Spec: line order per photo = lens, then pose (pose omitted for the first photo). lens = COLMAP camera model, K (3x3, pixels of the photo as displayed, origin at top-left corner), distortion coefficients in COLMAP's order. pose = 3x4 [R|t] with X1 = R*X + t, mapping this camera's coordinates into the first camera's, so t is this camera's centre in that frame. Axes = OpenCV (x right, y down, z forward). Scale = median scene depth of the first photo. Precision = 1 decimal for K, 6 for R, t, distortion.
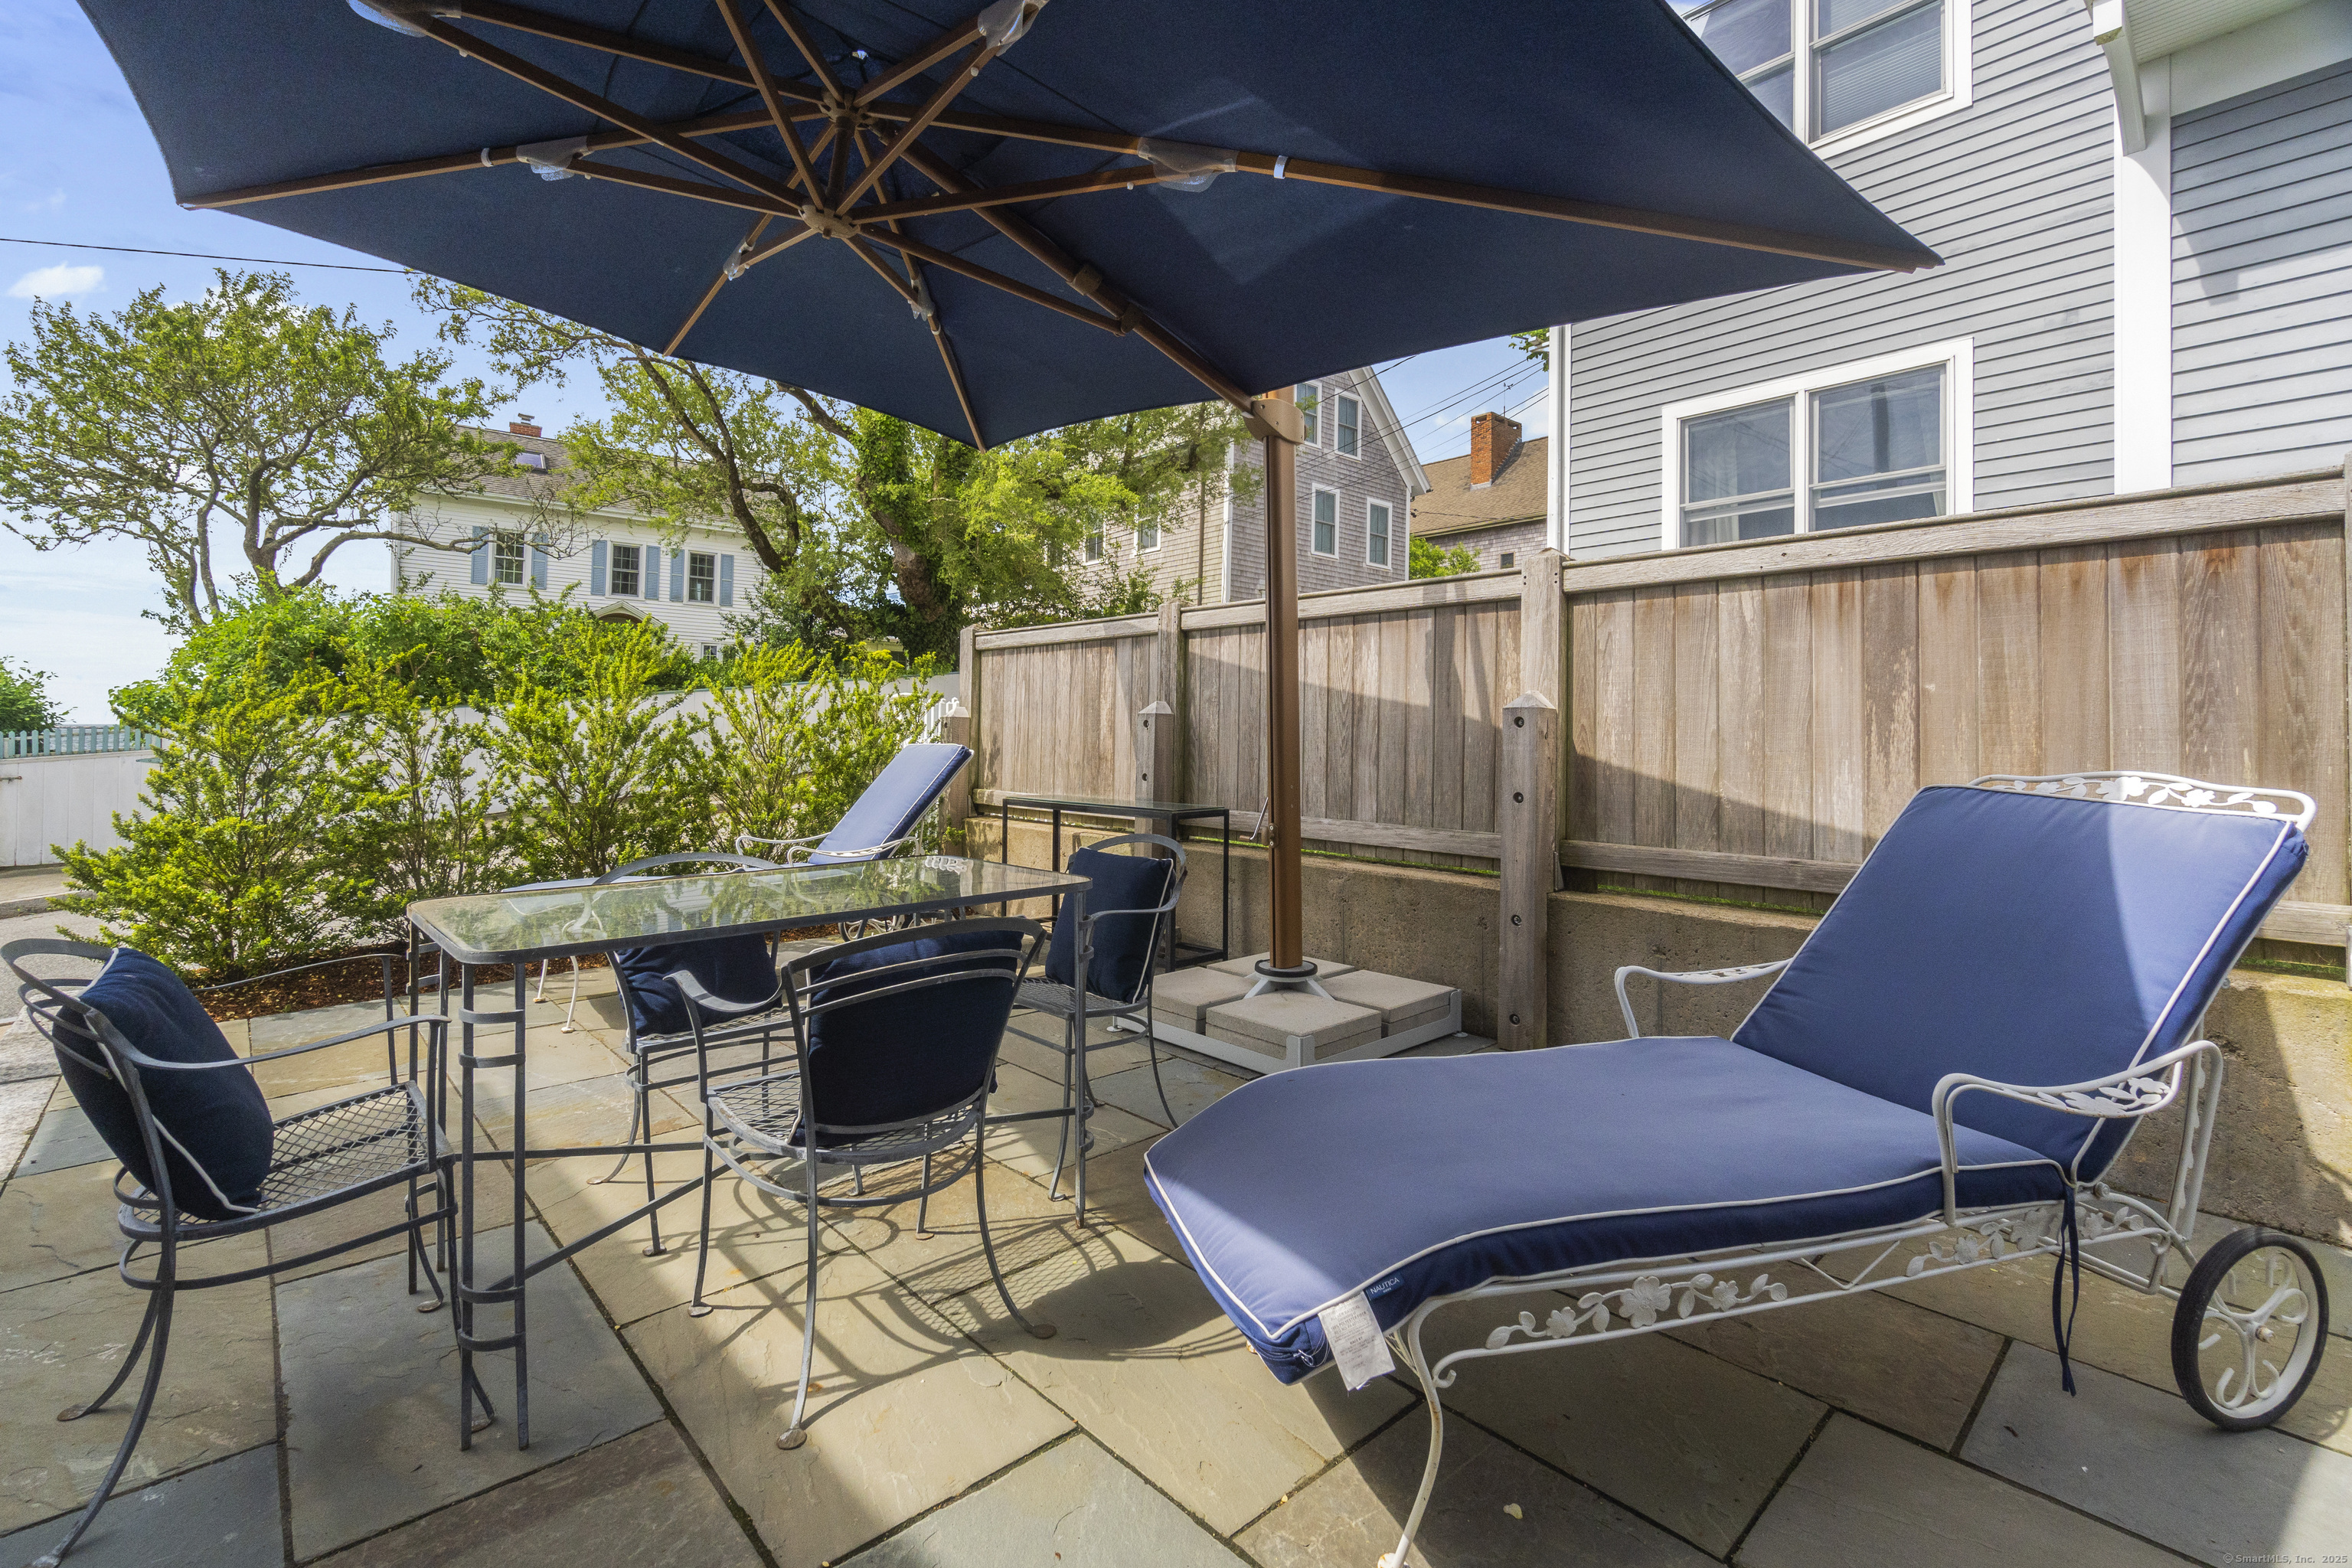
lens RADIAL K [[1022.6, 0, 1149.0], [0, 1022.6, 738.3], [0, 0, 1]] dist [0.000451, -0.000239]
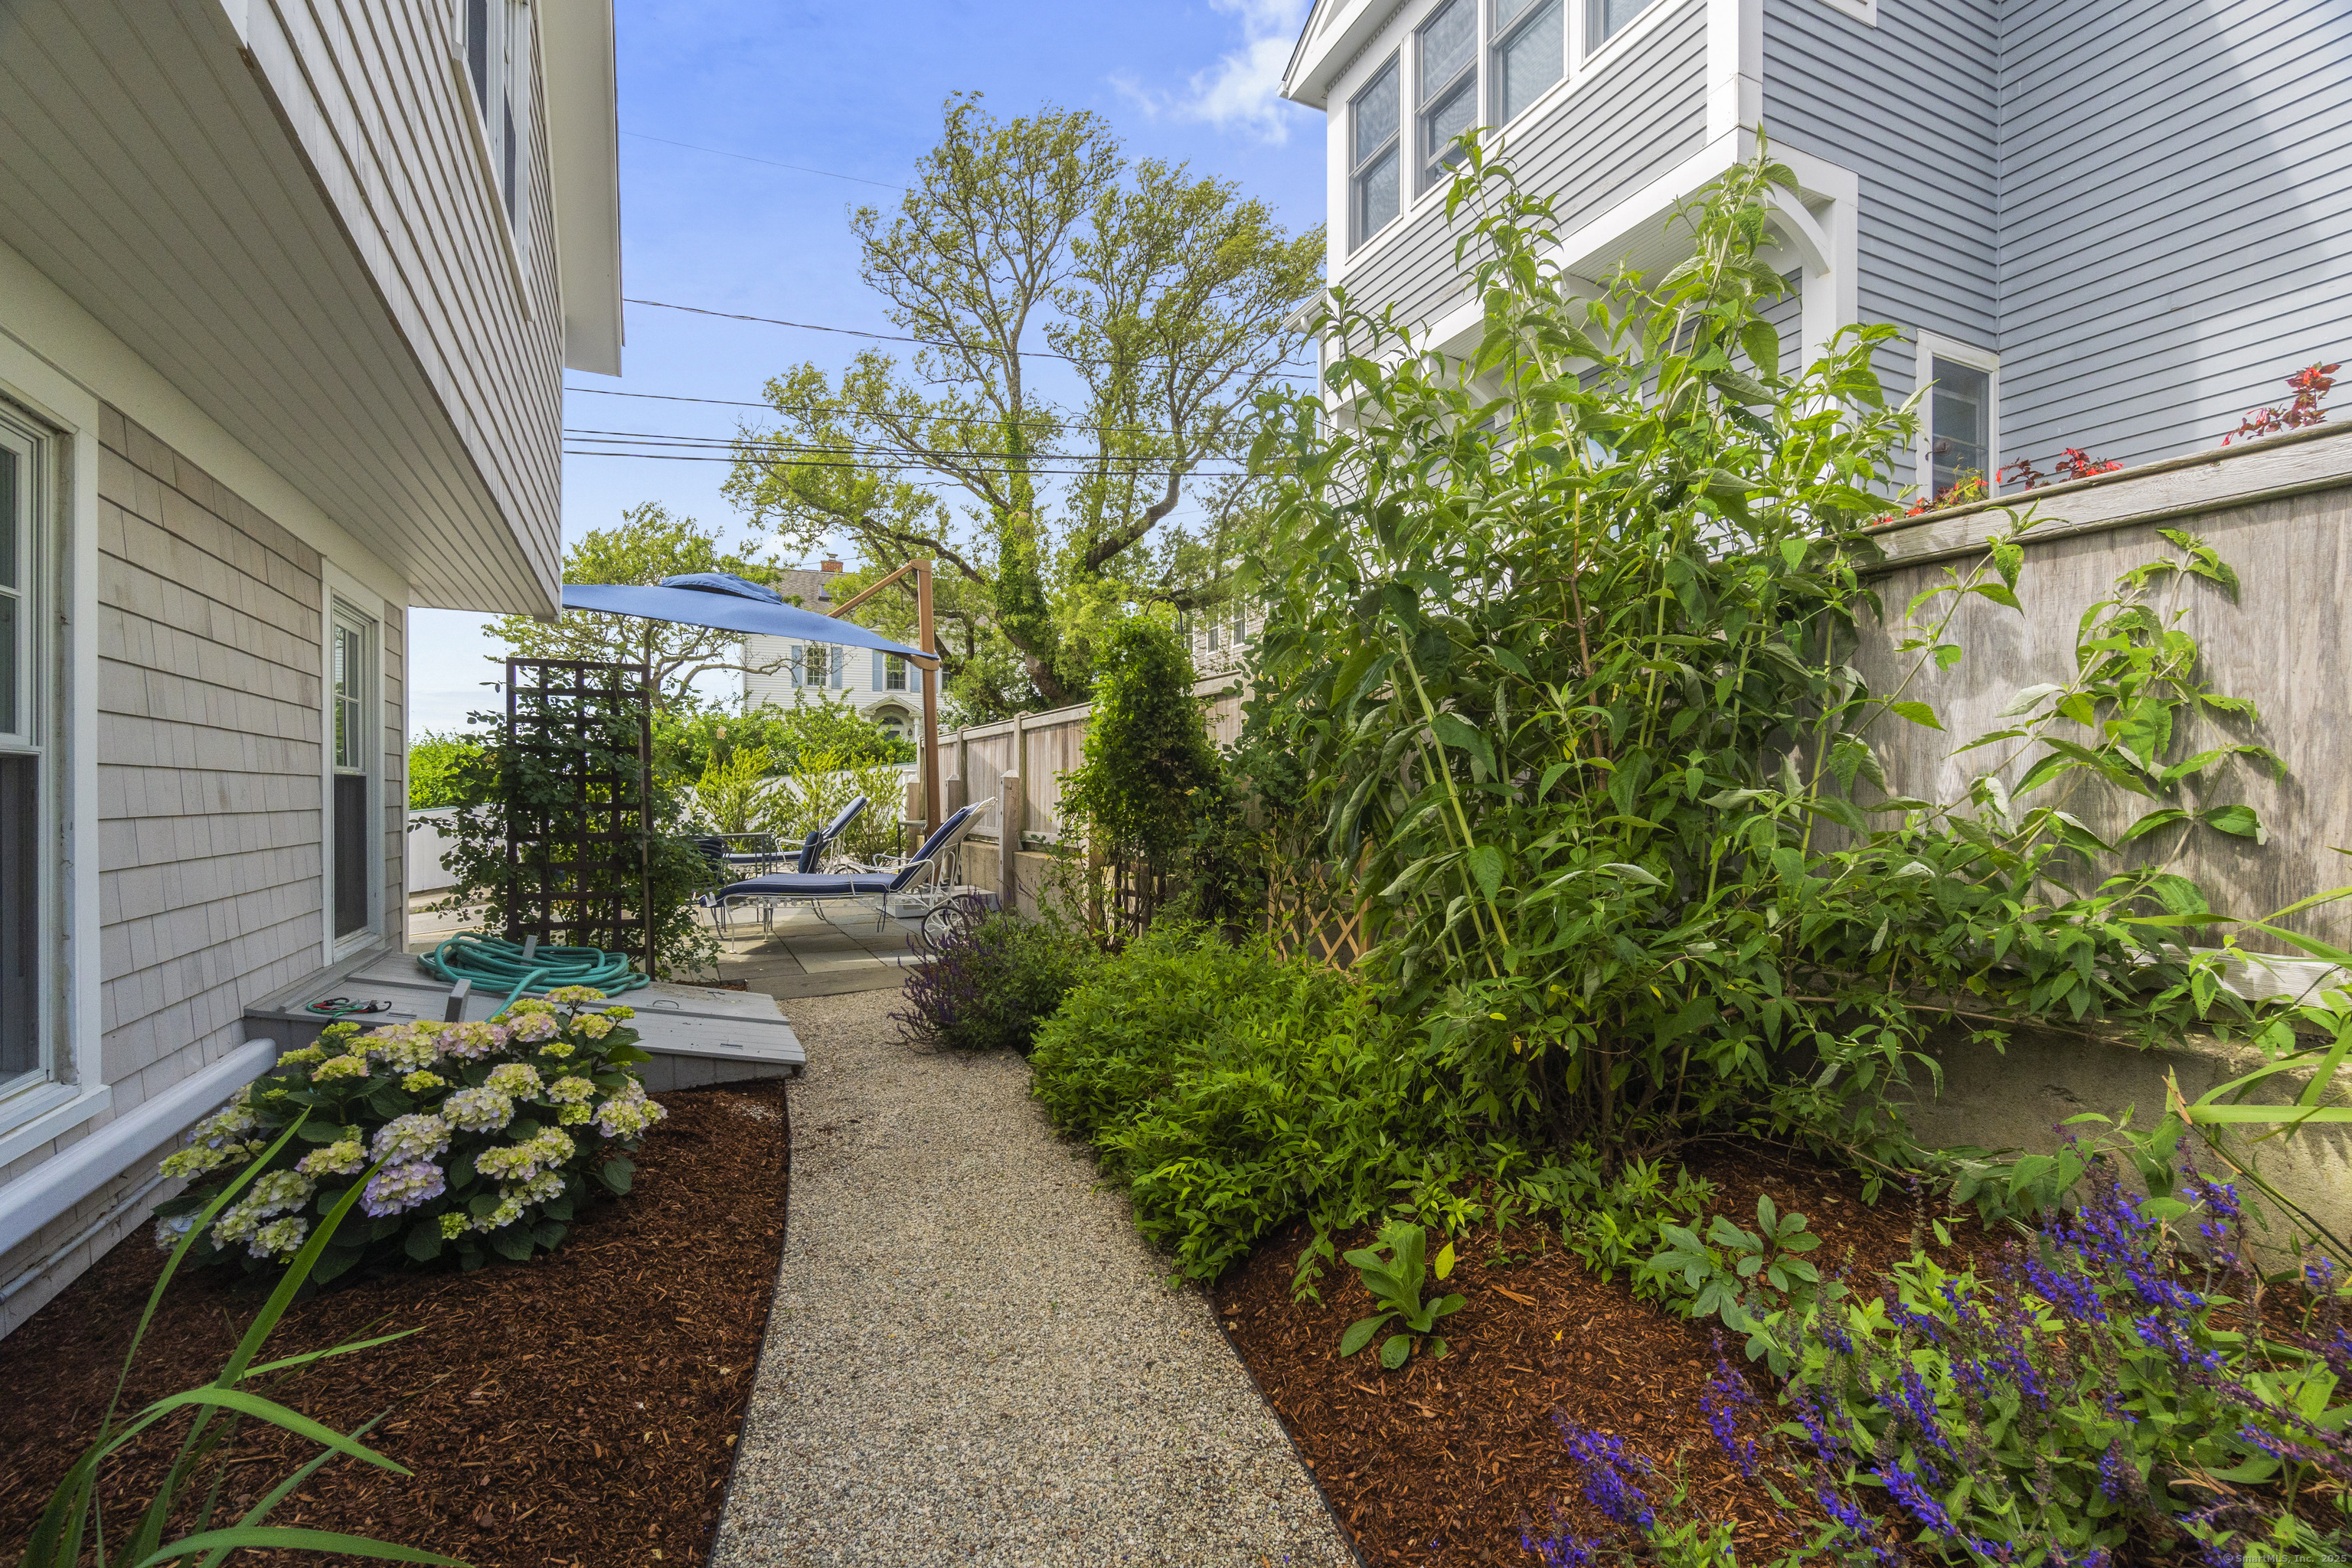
lens RADIAL K [[1022.6, 0, 1172.2], [0, 1022.6, 792.3], [0, 0, 1]] dist [0.000451, -0.000239]
pose [[0.961921, -0.021496, -0.272481, 0.274793], [0.021285, 0.999766, -0.003734, 0.004540], [0.272498, -0.002208, 0.962154, -0.242717]]
